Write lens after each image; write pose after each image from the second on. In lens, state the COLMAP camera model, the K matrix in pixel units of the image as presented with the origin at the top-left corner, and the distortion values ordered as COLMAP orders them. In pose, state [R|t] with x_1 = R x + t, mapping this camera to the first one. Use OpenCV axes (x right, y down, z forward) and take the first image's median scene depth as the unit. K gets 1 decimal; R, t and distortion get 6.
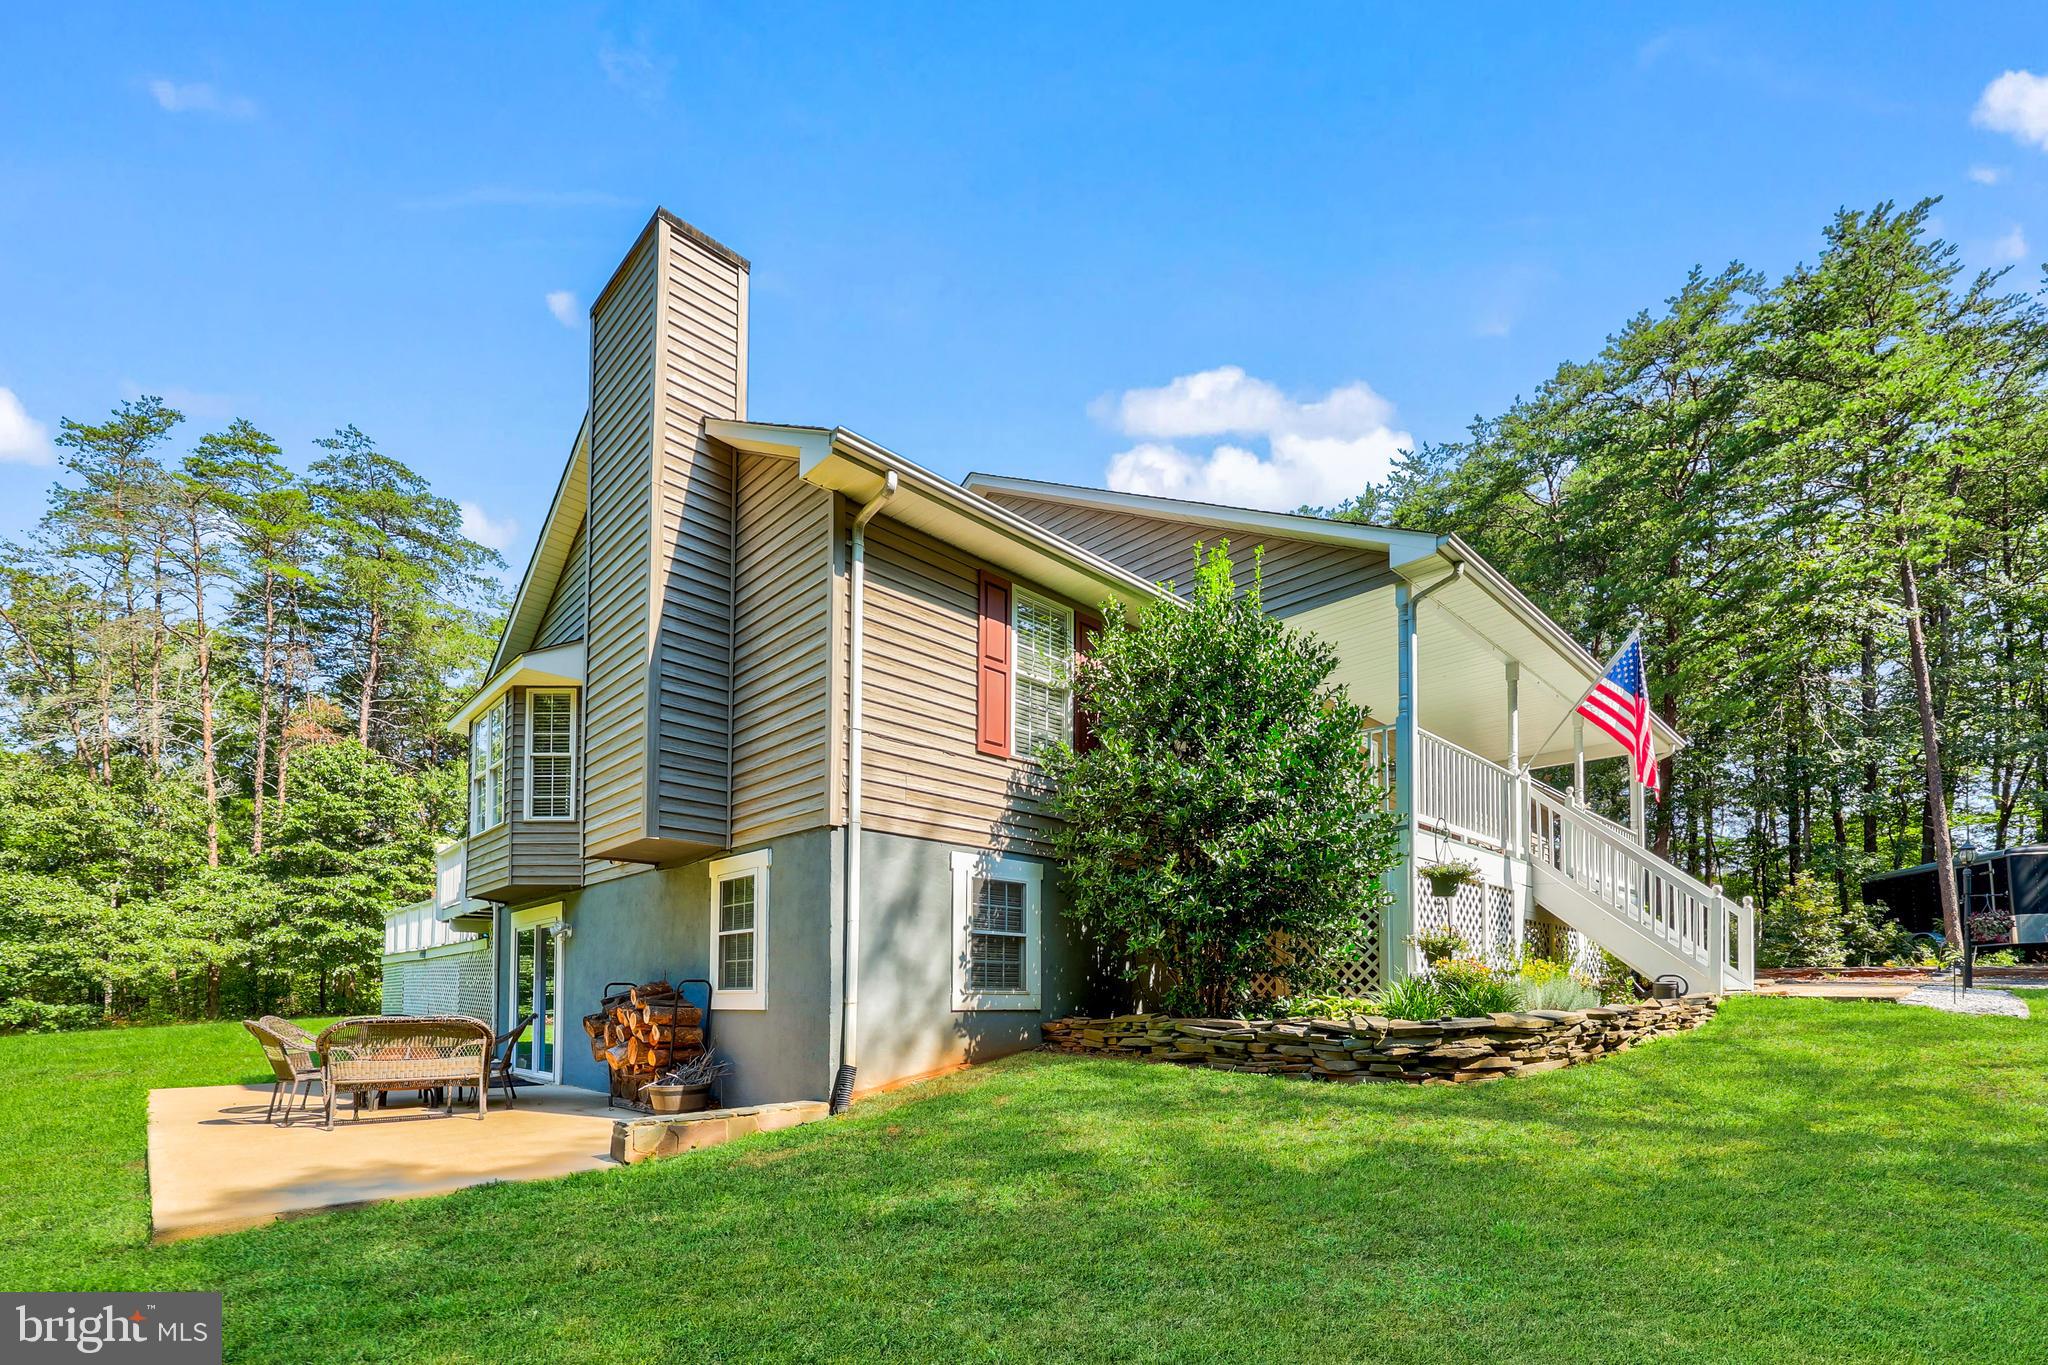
lens RADIAL K [[875.9, 0, 1028.9], [0, 875.9, 713.5], [0, 0, 1]] dist [0.002341, 0.000716]
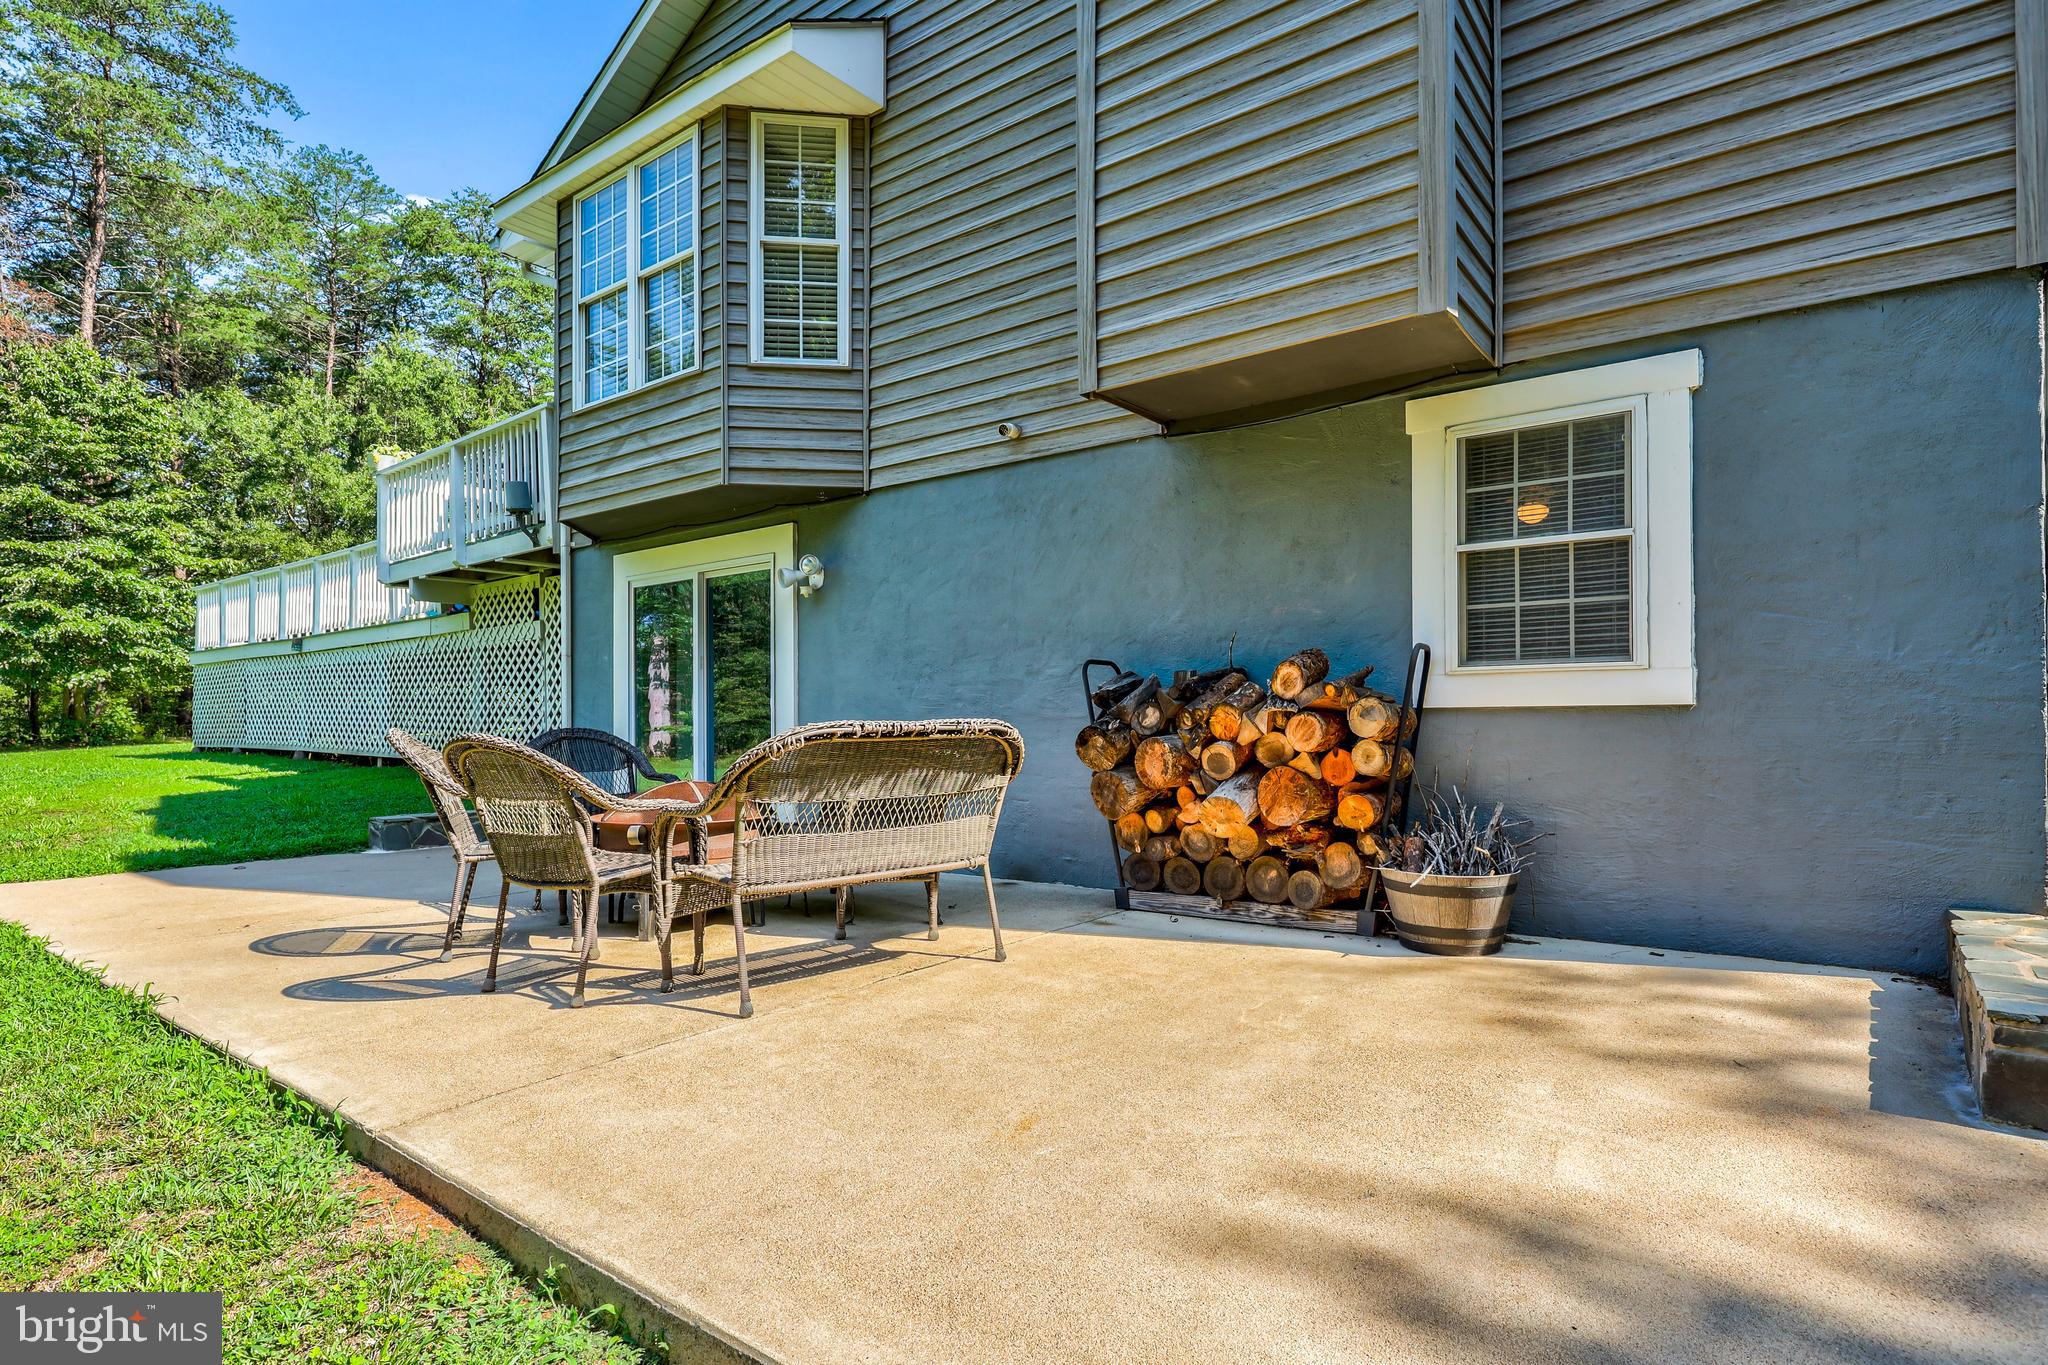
lens RADIAL K [[1029.0, 0, 1024.6], [0, 1029.0, 441.0], [0, 0, 1]] dist [0.004622, 0.000392]
pose [[0.990393, 0.030644, 0.134845, -0.184948], [-0.037066, 0.998282, 0.045375, 0.050213], [-0.133223, -0.049937, 0.989827, 0.137657]]
